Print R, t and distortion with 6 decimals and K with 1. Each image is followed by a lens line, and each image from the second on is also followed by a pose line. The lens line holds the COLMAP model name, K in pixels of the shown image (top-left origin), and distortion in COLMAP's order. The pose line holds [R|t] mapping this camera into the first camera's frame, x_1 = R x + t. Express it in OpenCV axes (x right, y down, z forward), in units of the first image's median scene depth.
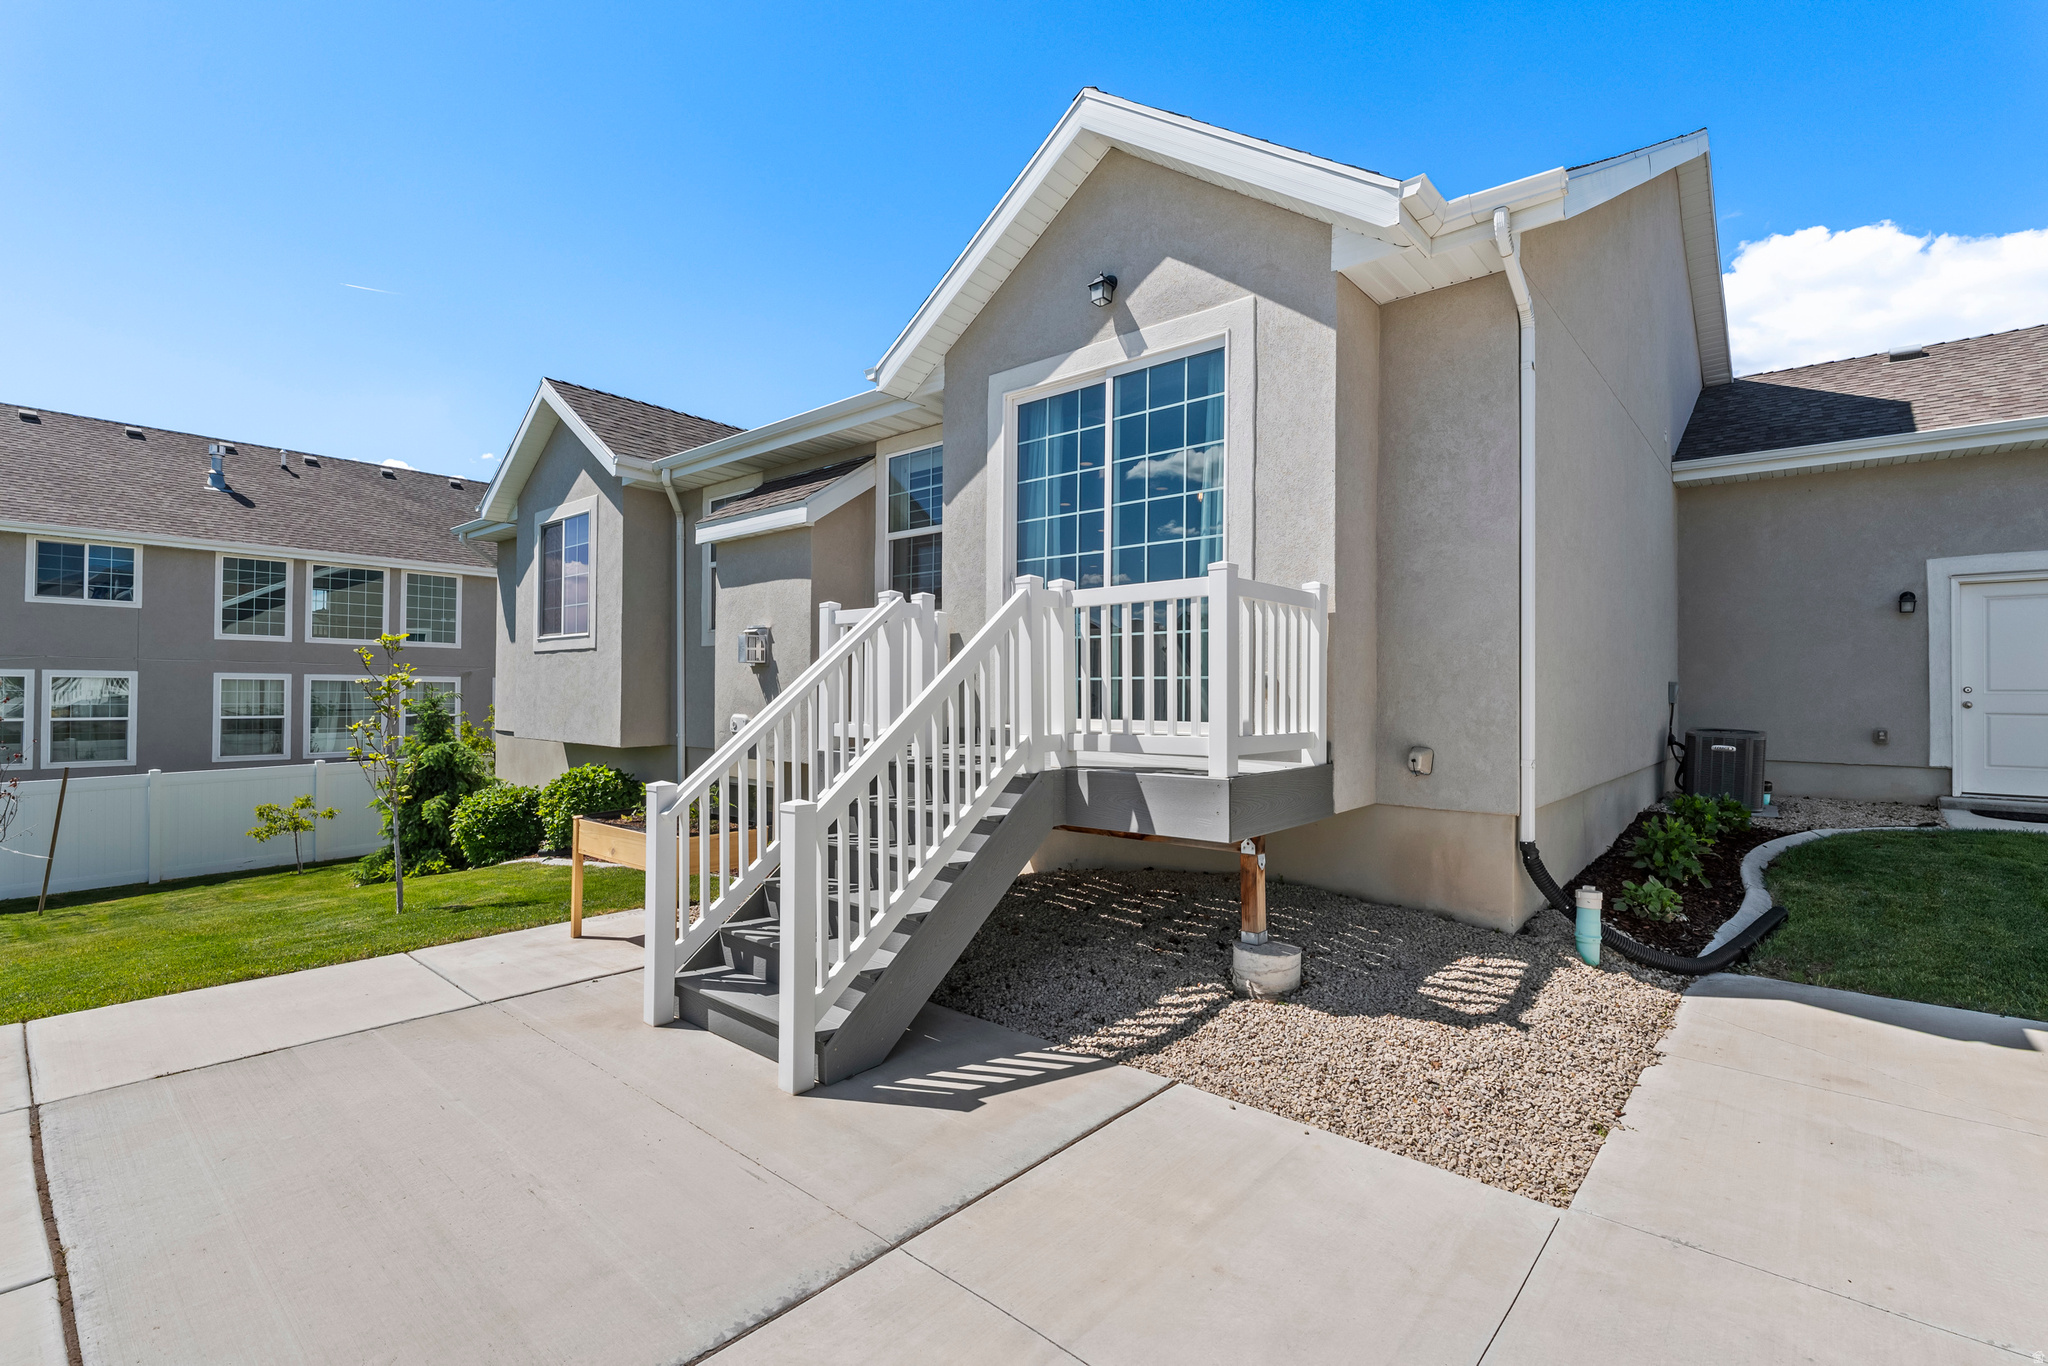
lens RADIAL K [[931.7, 0, 1023.5], [0, 931.7, 684.0], [0, 0, 1]] dist [0.001690, -0.000227]
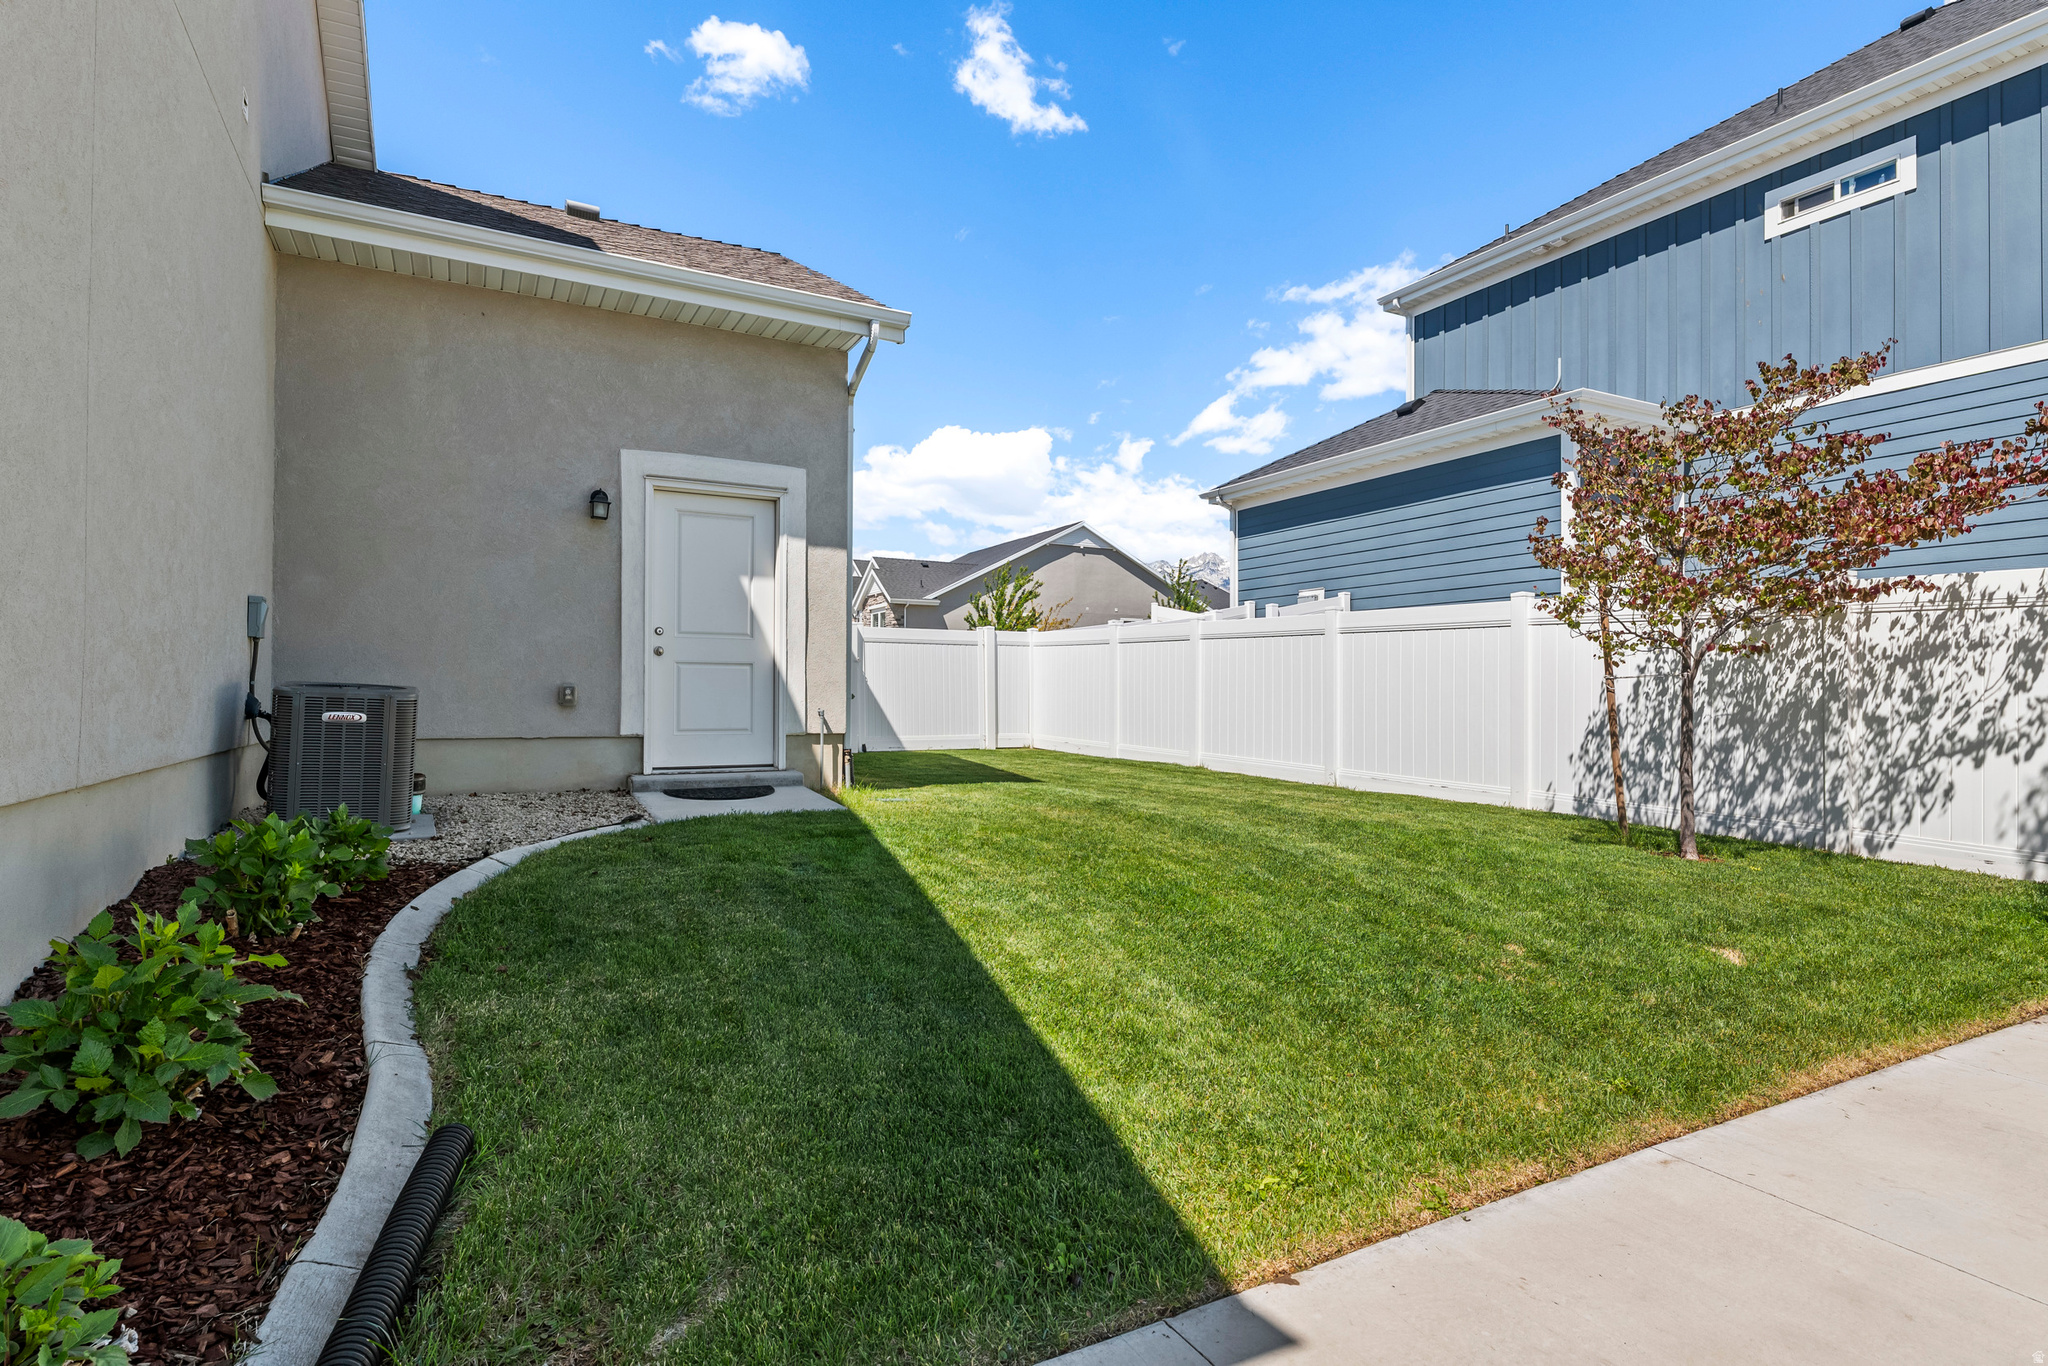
lens RADIAL K [[1050.0, 0, 1022.7], [0, 1050.0, 682.0], [0, 0, 1]] dist [0.001786, 0.000263]
pose [[0.363023, 0.004878, 0.931767, 0.331642], [-0.013185, 0.999913, -0.000098, 0.043552], [-0.931687, -0.012250, 0.363056, 0.421463]]
